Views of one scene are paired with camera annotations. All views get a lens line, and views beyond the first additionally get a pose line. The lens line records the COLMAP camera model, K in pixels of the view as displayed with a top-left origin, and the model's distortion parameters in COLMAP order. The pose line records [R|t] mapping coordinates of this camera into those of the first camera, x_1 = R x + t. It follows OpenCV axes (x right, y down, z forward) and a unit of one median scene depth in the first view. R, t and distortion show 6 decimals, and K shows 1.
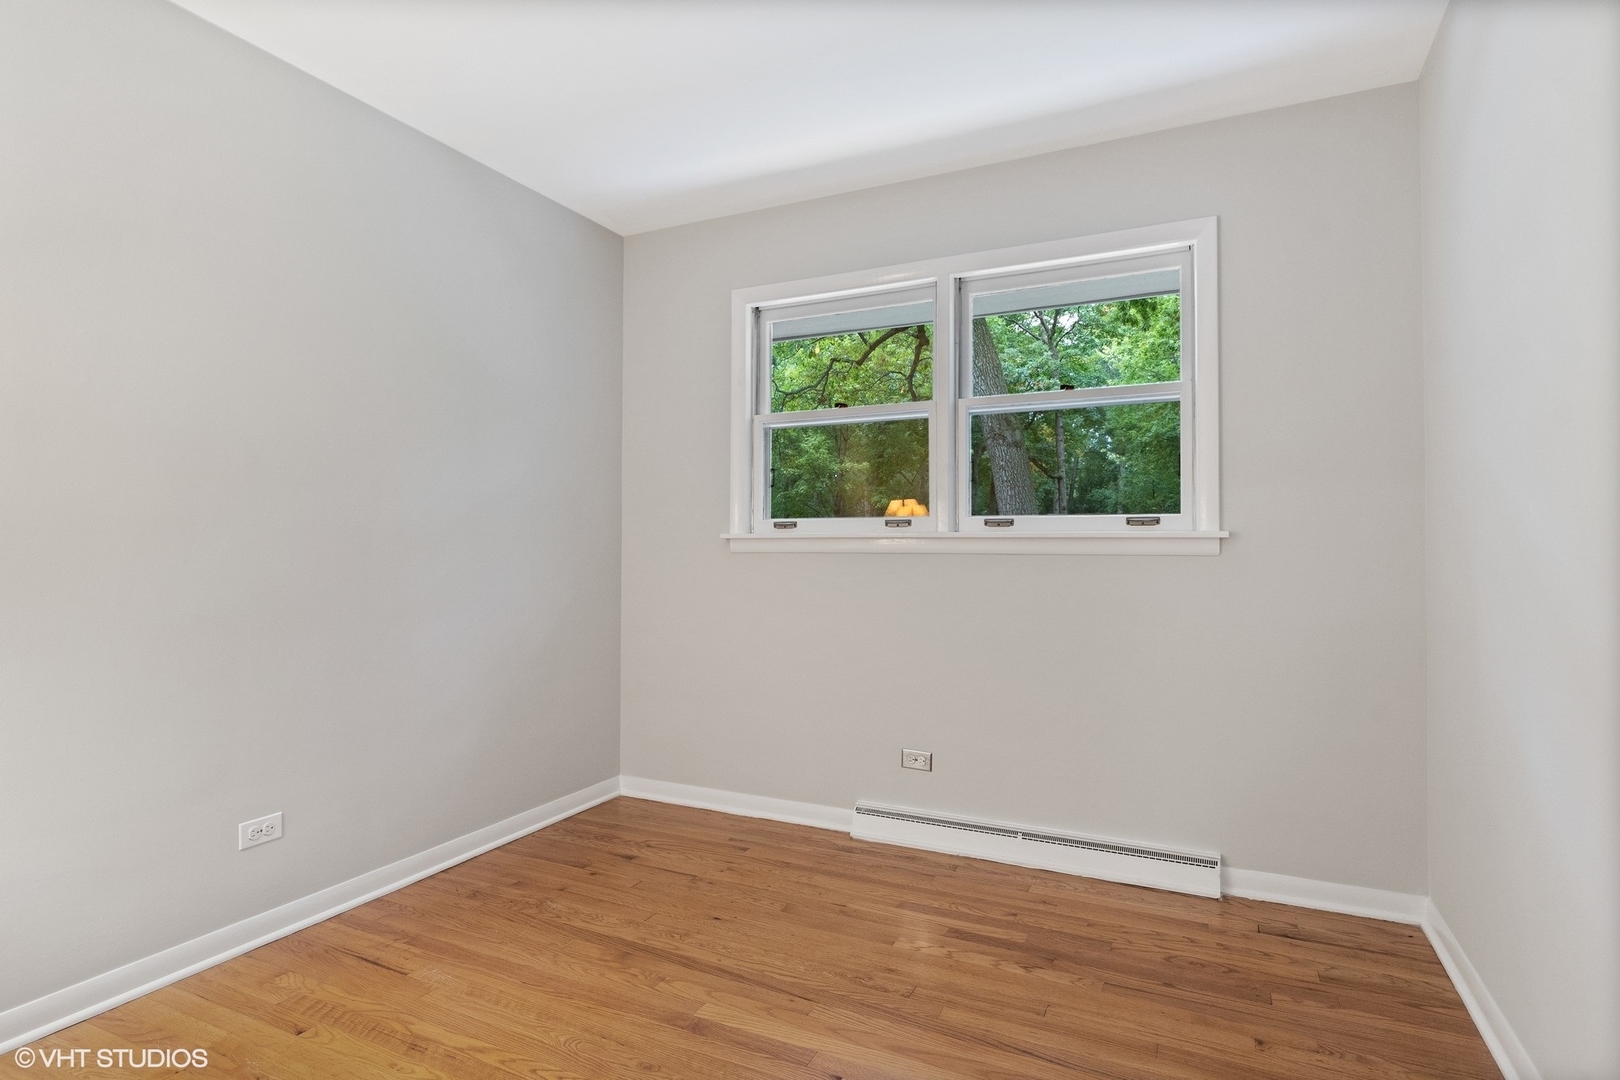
lens RADIAL K [[824.8, 0, 809.1], [0, 824.8, 546.7], [0, 0, 1]] dist [-0.010424, 0.000032]
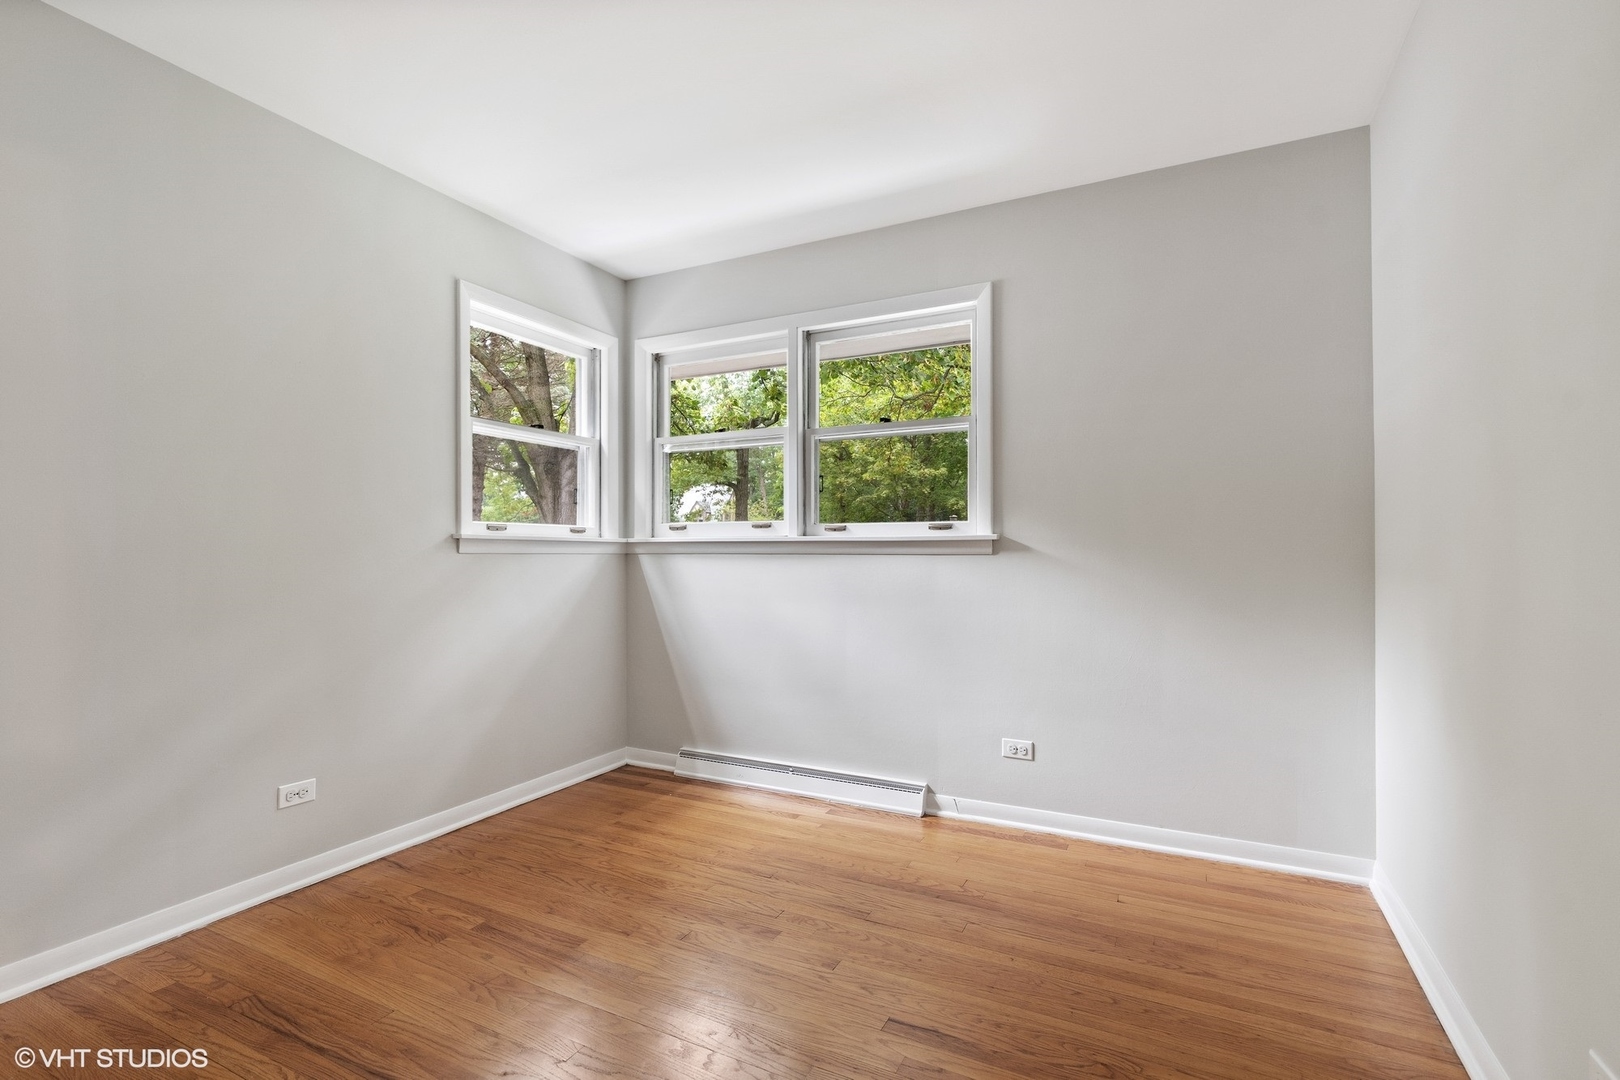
lens RADIAL K [[728.4, 0, 812.0], [0, 728.4, 545.5], [0, 0, 1]] dist [0.005105, 0.000391]
pose [[0.999994, -0.002105, -0.002844, 0.204933], [0.002097, 0.999994, -0.002716, -0.000389], [0.002850, 0.002710, 0.999992, -0.101354]]
